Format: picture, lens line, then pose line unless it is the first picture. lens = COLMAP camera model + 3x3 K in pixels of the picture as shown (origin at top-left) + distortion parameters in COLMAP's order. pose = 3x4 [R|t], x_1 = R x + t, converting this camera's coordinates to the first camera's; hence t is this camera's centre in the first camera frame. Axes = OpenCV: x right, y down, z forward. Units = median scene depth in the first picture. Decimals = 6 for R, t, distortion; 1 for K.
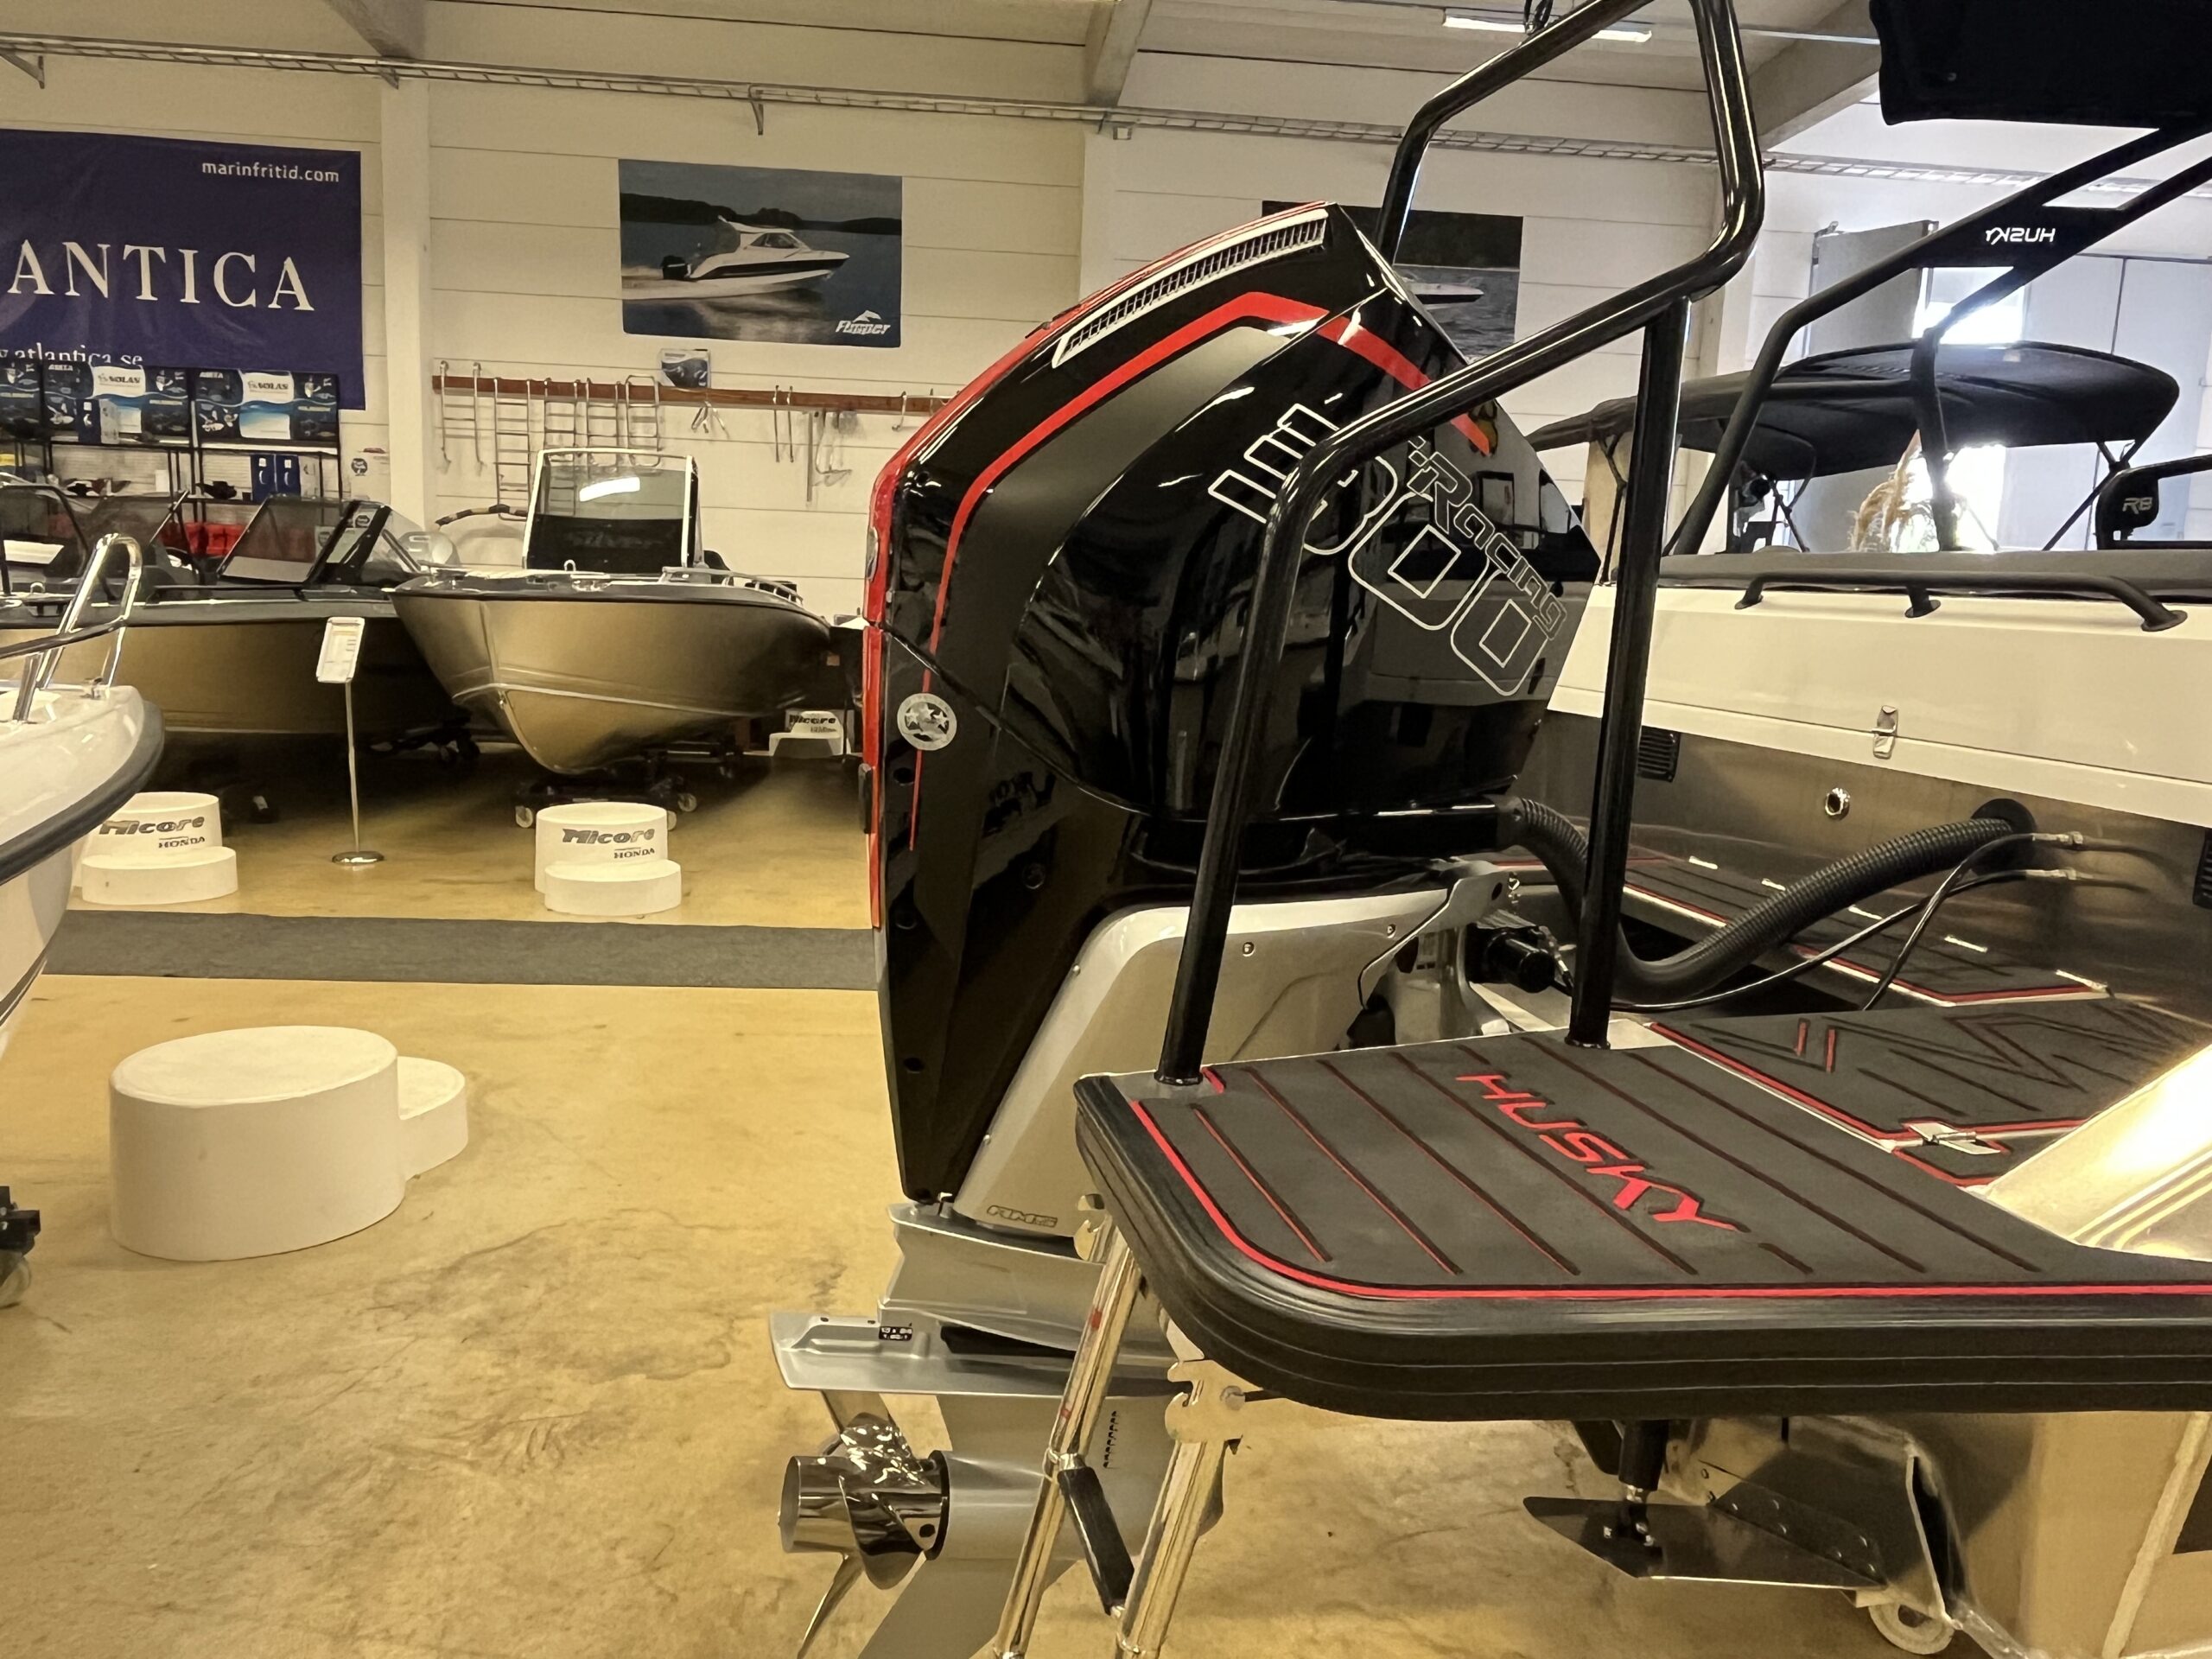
lens RADIAL K [[1558.4, 0, 1099.2], [0, 1558.4, 822.8], [0, 0, 1]] dist [-0.002716, -0.006778]
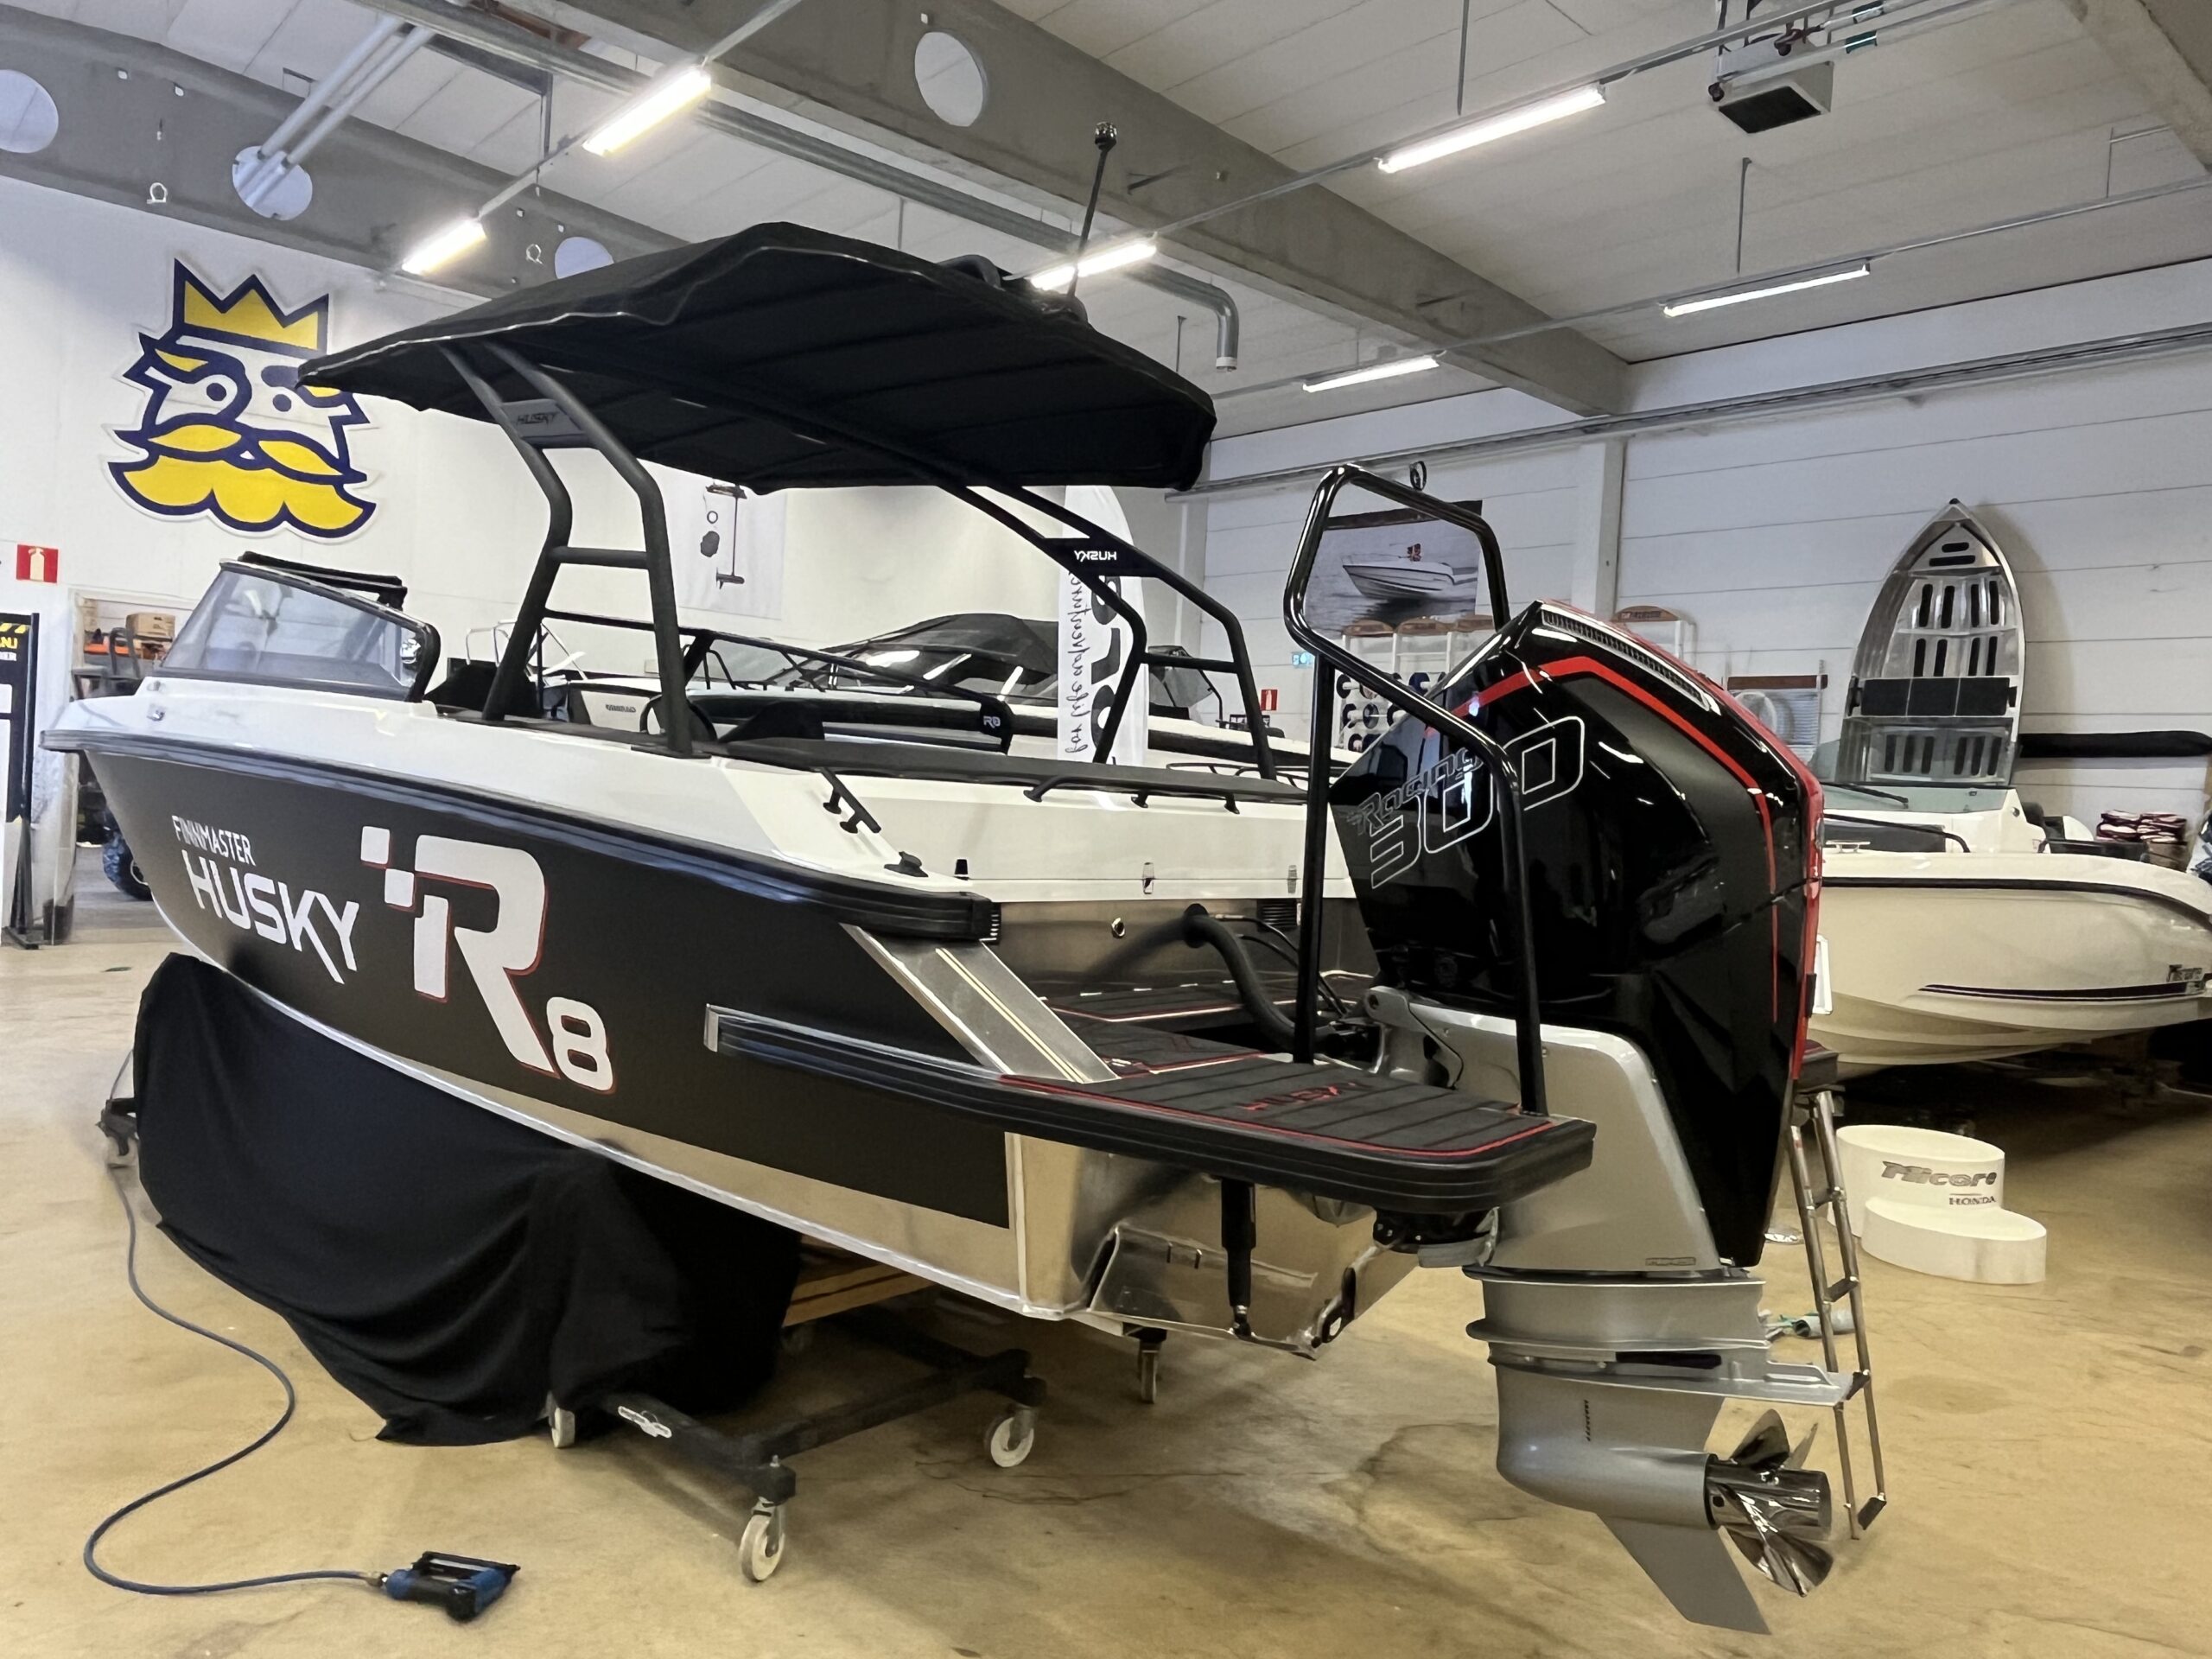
lens RADIAL K [[1558.4, 0, 1099.2], [0, 1558.4, 822.8], [0, 0, 1]] dist [-0.002716, -0.006778]
pose [[-0.594430, -0.086866, 0.799442, -0.876107], [0.039662, 0.989771, 0.137038, -0.389075], [-0.803169, 0.113167, -0.584904, 2.266329]]
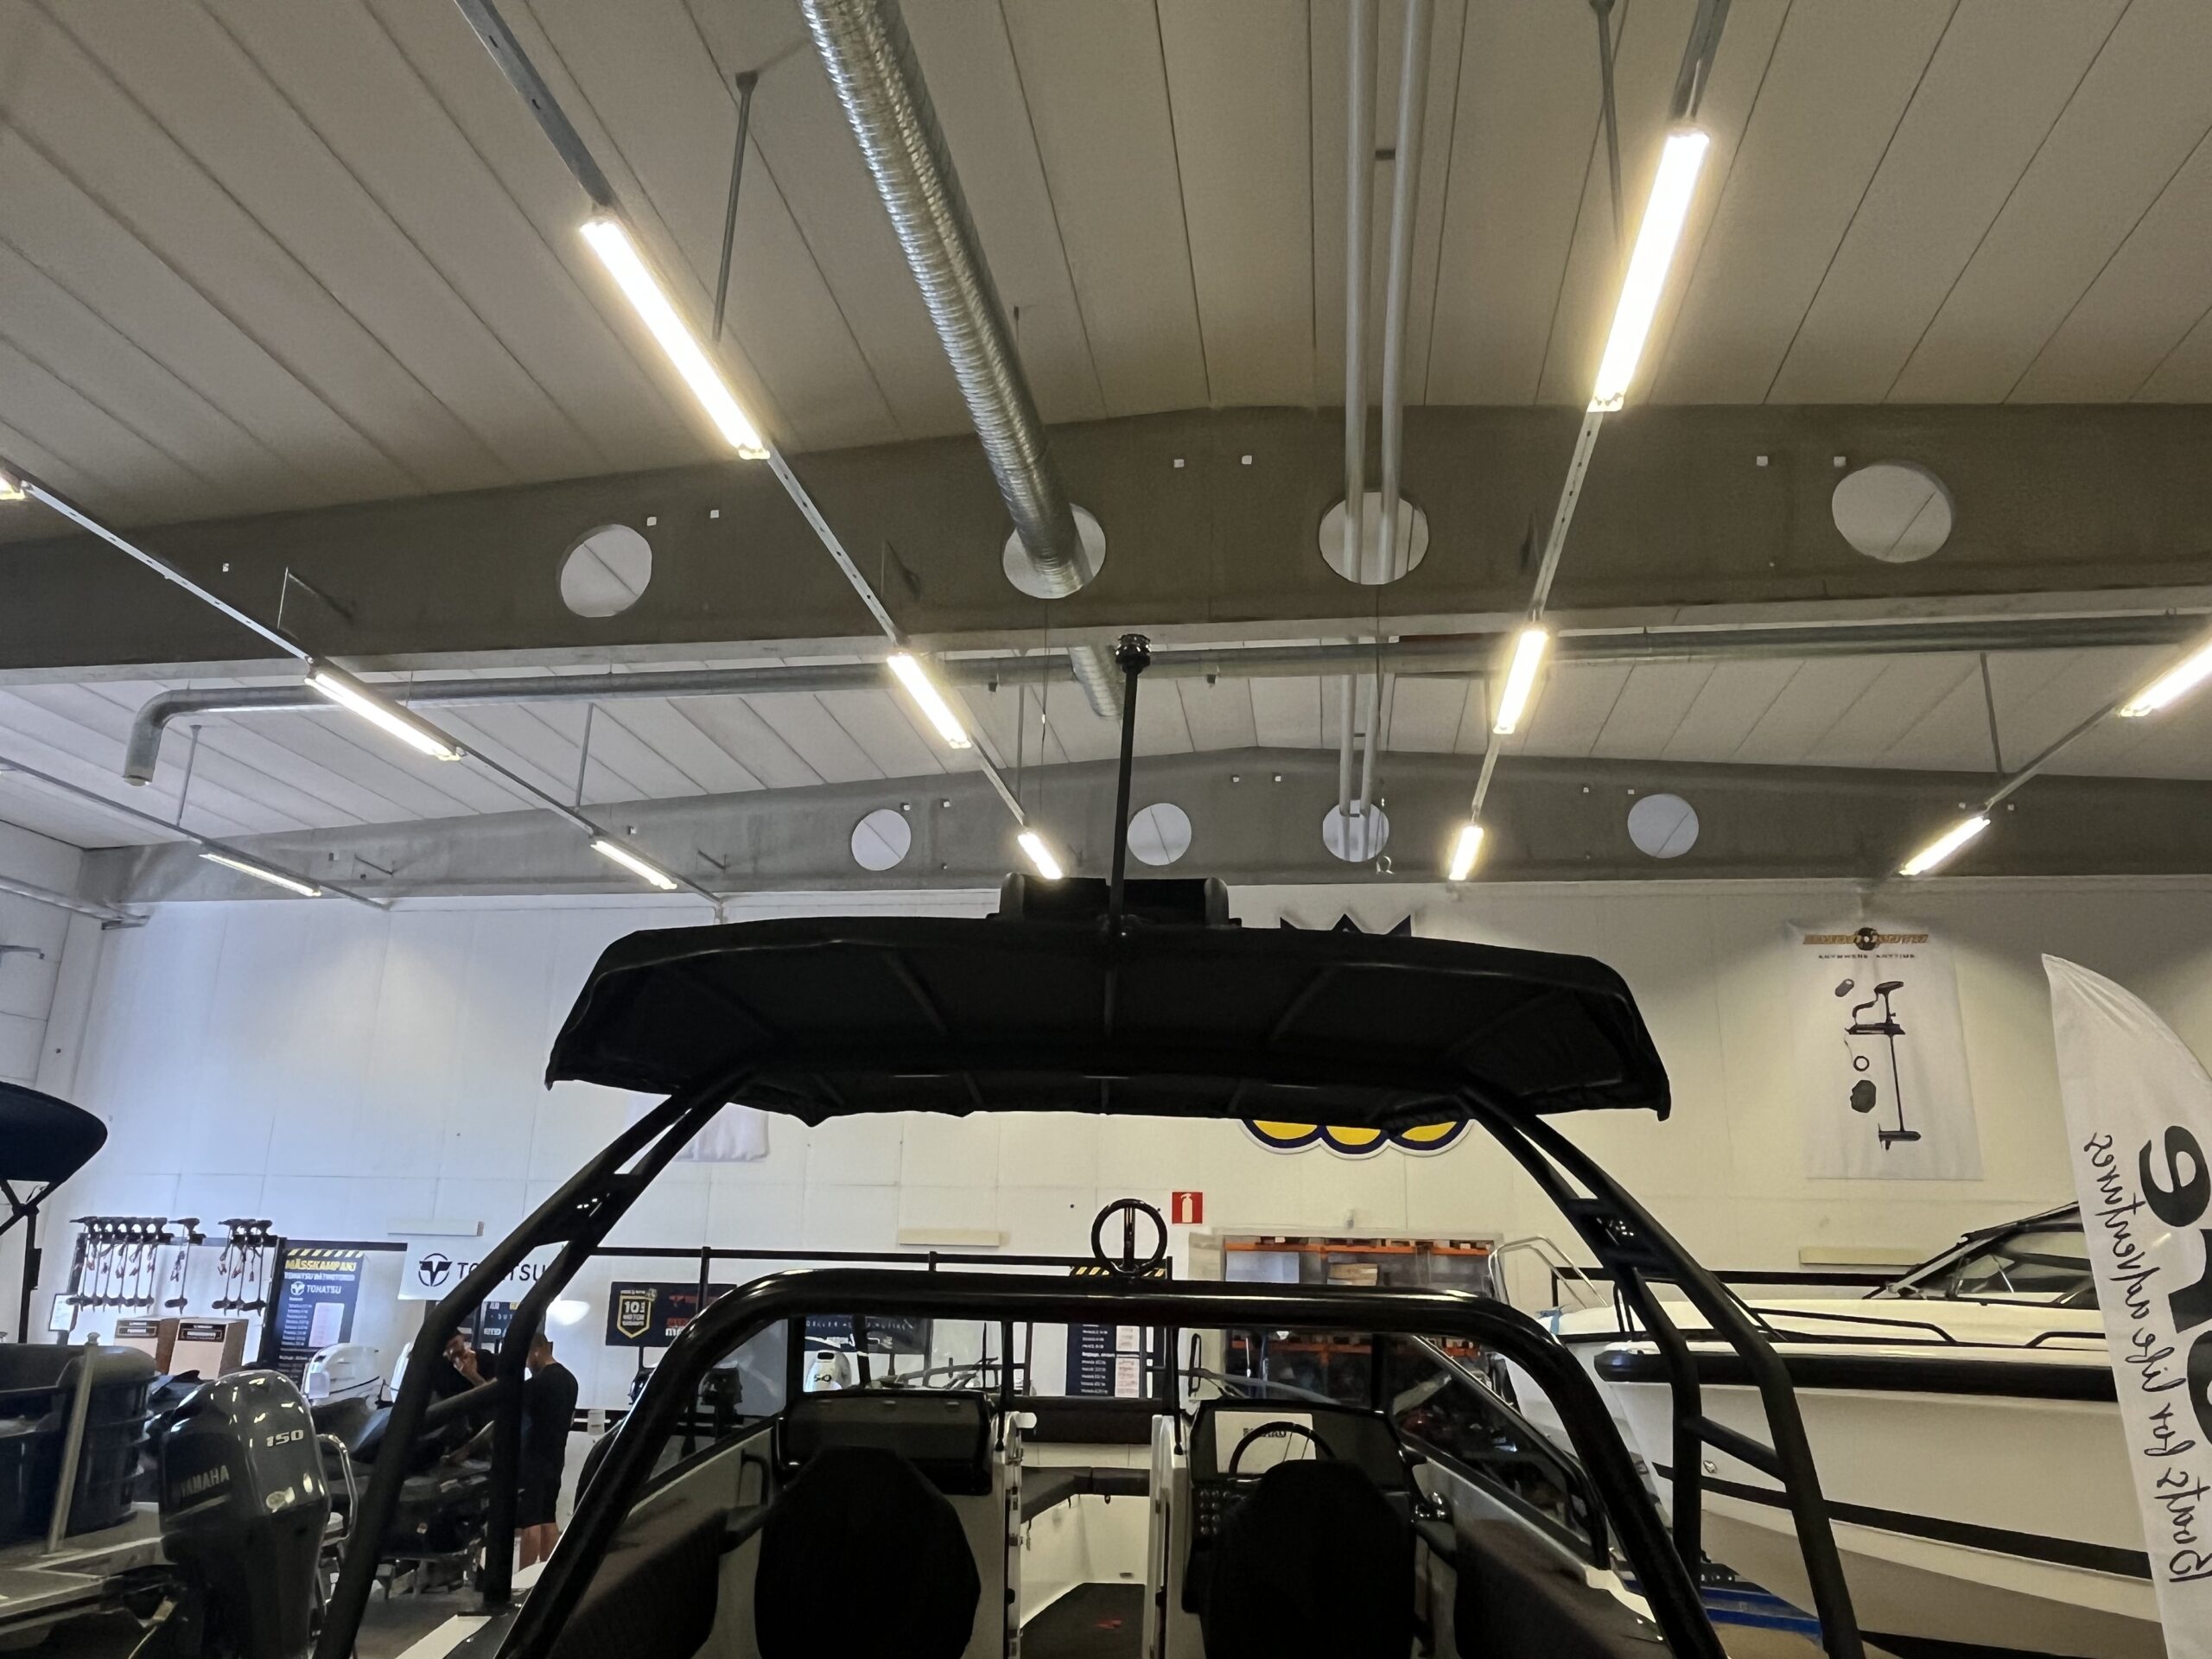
lens RADIAL K [[1537.6, 0, 1090.9], [0, 1537.6, 830.2], [0, 0, 1]] dist [-0.001143, -0.001760]
pose [[0.232202, 0.238888, 0.942876, -0.393754], [0.131218, 0.952816, -0.273722, -0.499267], [-0.963776, 0.187281, 0.189899, 0.881829]]
